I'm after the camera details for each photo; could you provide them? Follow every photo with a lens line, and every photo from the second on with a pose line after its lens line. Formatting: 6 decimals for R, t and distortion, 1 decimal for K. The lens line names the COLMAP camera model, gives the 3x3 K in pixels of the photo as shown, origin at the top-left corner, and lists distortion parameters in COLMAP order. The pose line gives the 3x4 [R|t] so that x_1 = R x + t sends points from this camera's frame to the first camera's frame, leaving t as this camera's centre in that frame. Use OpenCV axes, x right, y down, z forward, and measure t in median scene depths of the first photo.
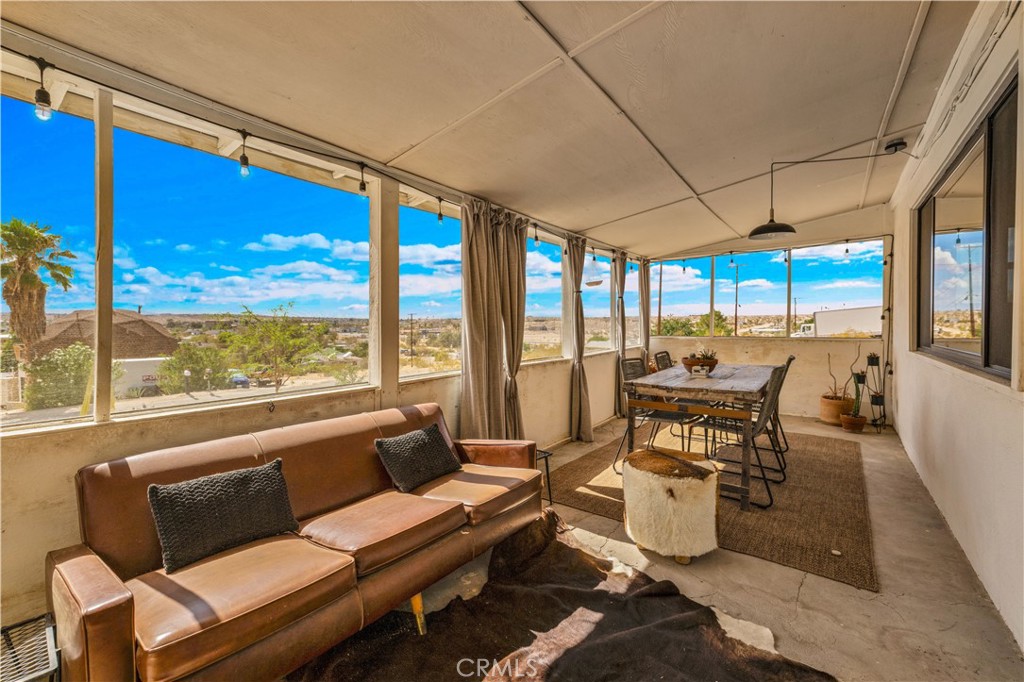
lens RADIAL K [[435.7, 0, 508.6], [0, 435.7, 330.7], [0, 0, 1]] dist [0.000702, 0.000149]
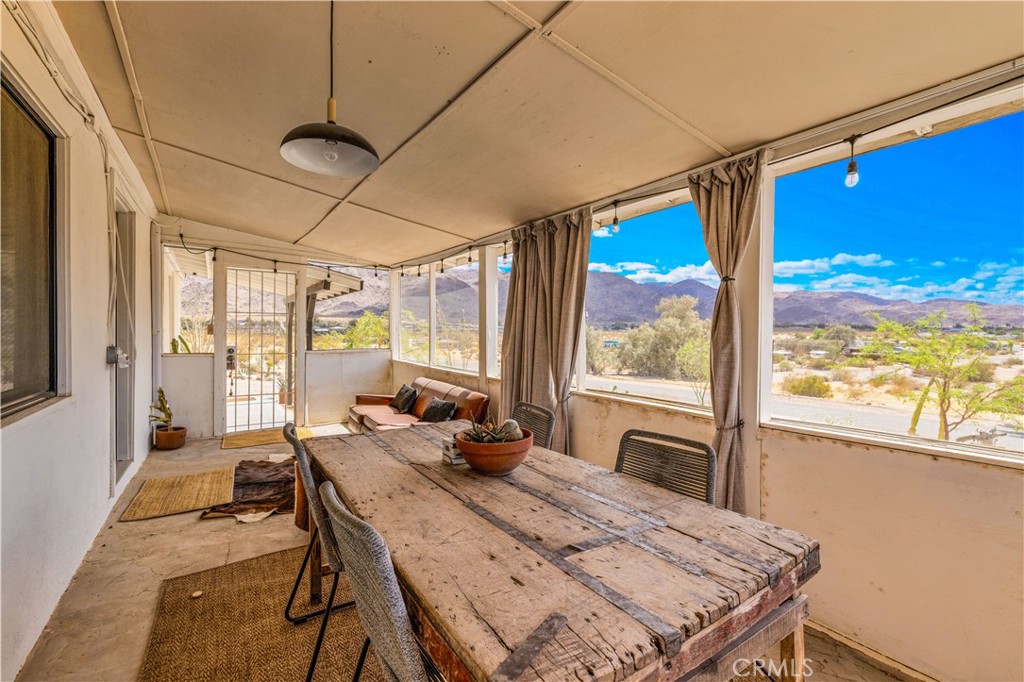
lens RADIAL K [[435.7, 0, 508.6], [0, 435.7, 330.7], [0, 0, 1]] dist [0.000702, 0.000149]
pose [[-0.336546, 0.002499, -0.941664, 1.257896], [-0.017313, 0.999811, 0.008841, -0.062429], [0.941508, 0.019279, -0.336439, 1.729569]]
